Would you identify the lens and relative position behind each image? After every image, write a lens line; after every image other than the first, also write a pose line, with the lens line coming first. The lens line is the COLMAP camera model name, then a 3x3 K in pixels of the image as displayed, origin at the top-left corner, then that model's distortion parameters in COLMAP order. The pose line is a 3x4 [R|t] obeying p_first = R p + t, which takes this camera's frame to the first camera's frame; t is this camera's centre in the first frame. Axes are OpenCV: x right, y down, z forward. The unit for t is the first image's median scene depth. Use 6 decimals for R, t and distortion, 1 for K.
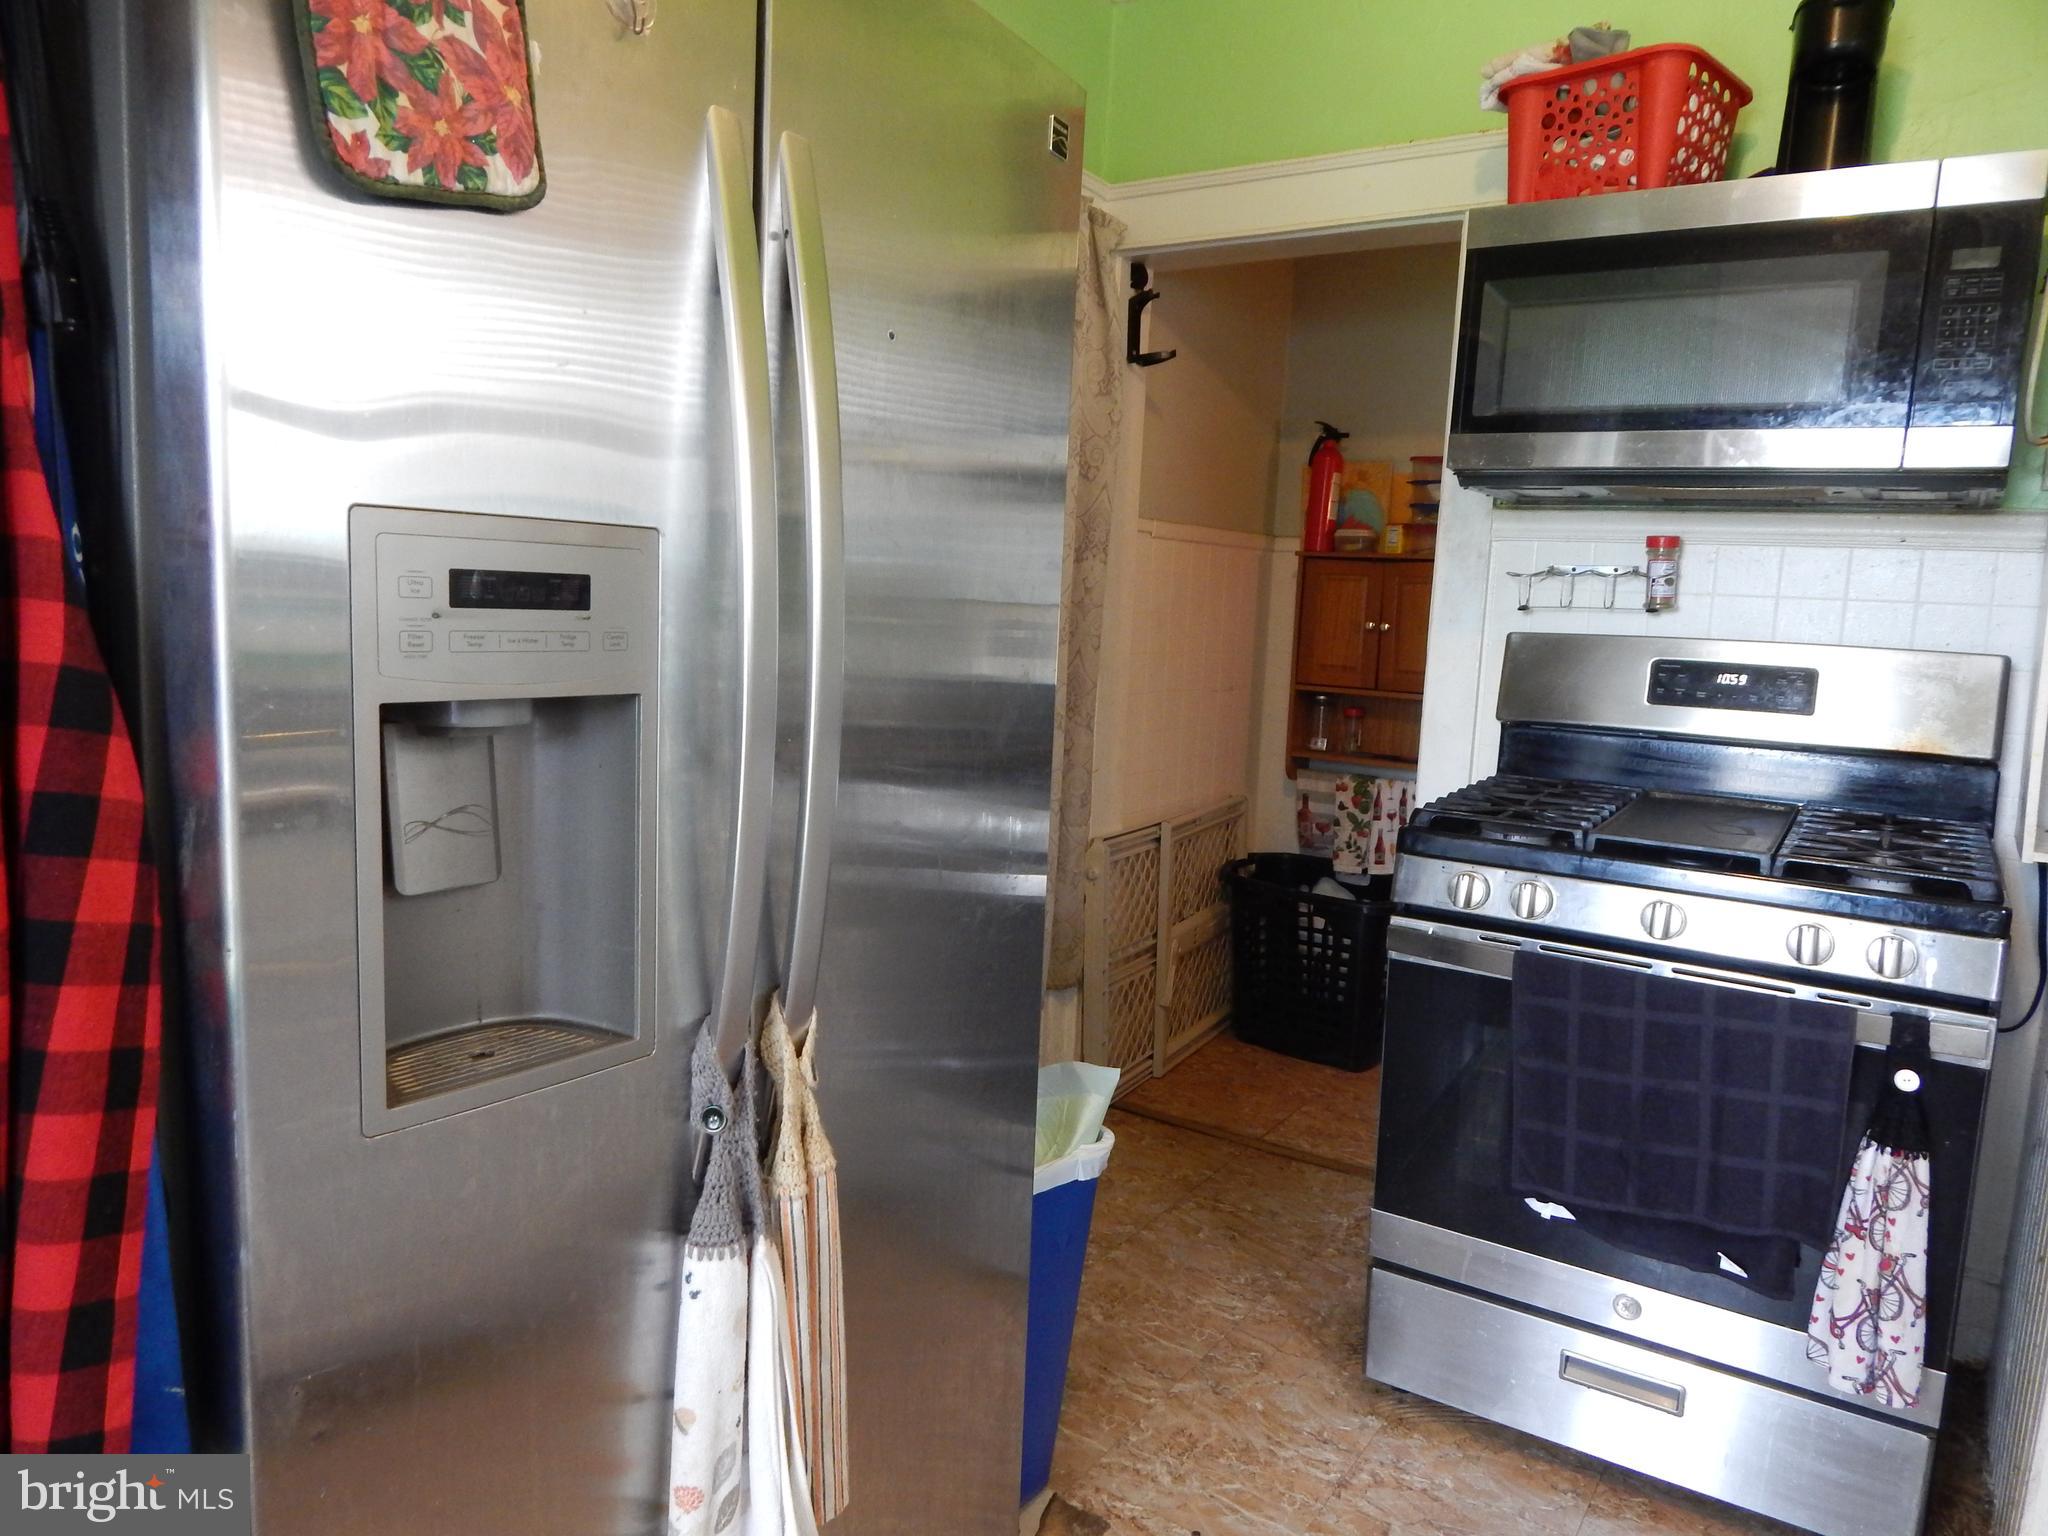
lens RADIAL K [[1362.9, 0, 1029.0], [0, 1362.9, 761.0], [0, 0, 1]] dist [0.012454, -0.018957]
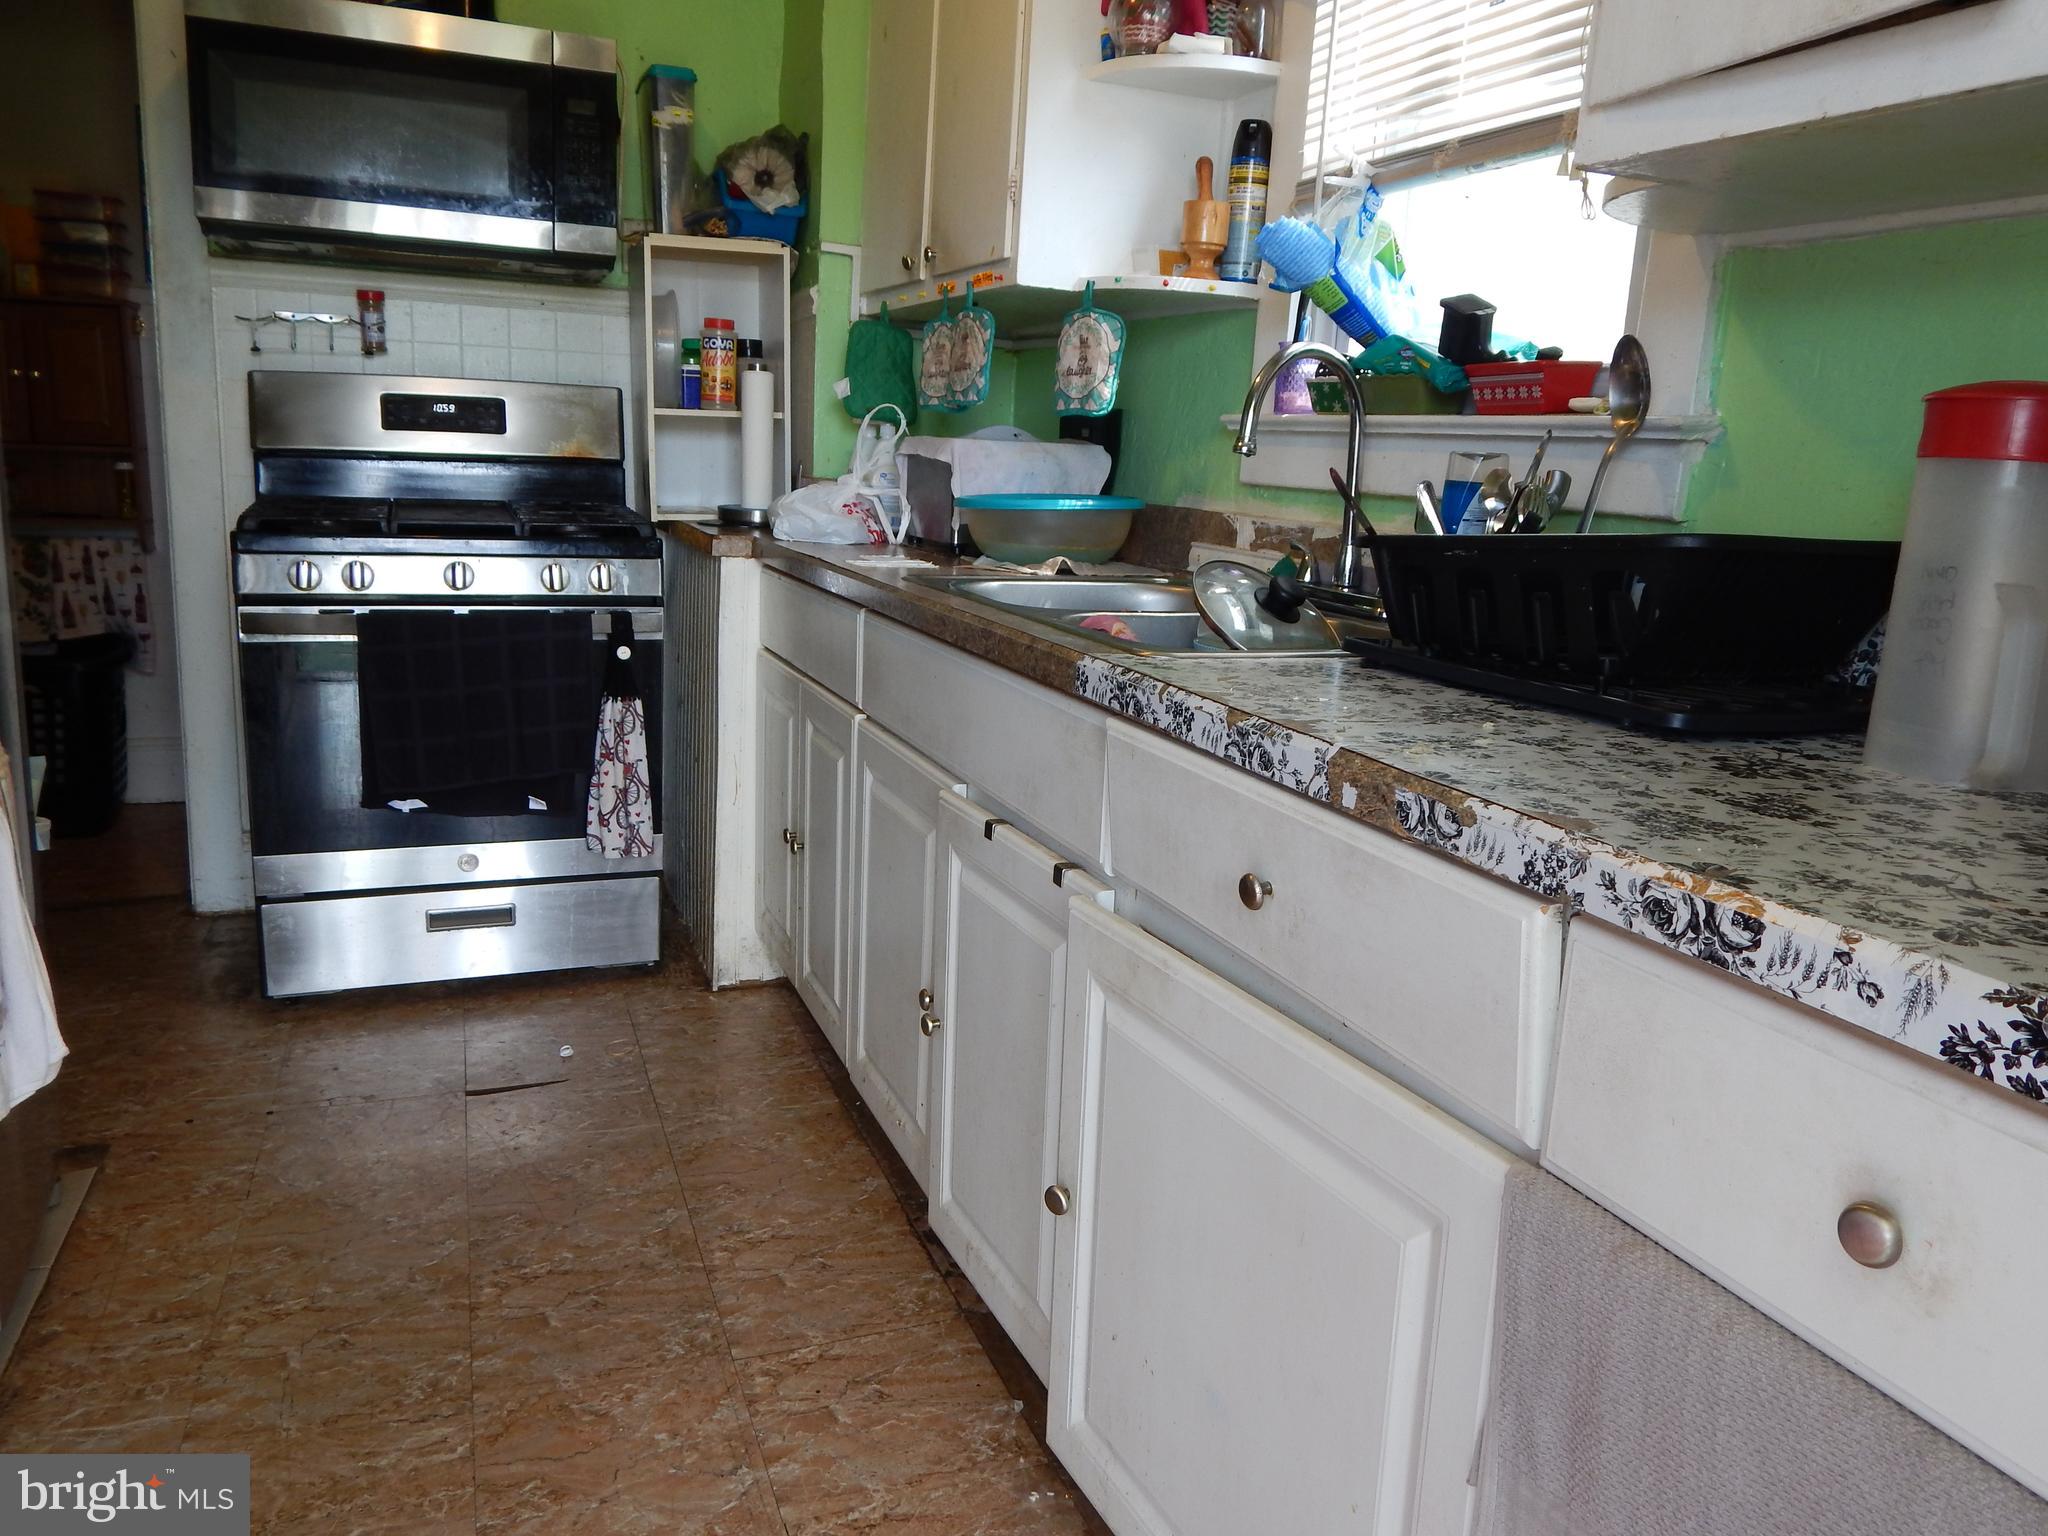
lens RADIAL K [[1519.7, 0, 1021.8], [0, 1519.7, 762.8], [0, 0, 1]] dist [0.004234, -0.000962]
pose [[0.585909, -0.185450, 0.788872, -0.393832], [0.081535, 0.982014, 0.170296, 0.075191], [-0.806265, -0.035457, 0.590492, -0.329806]]
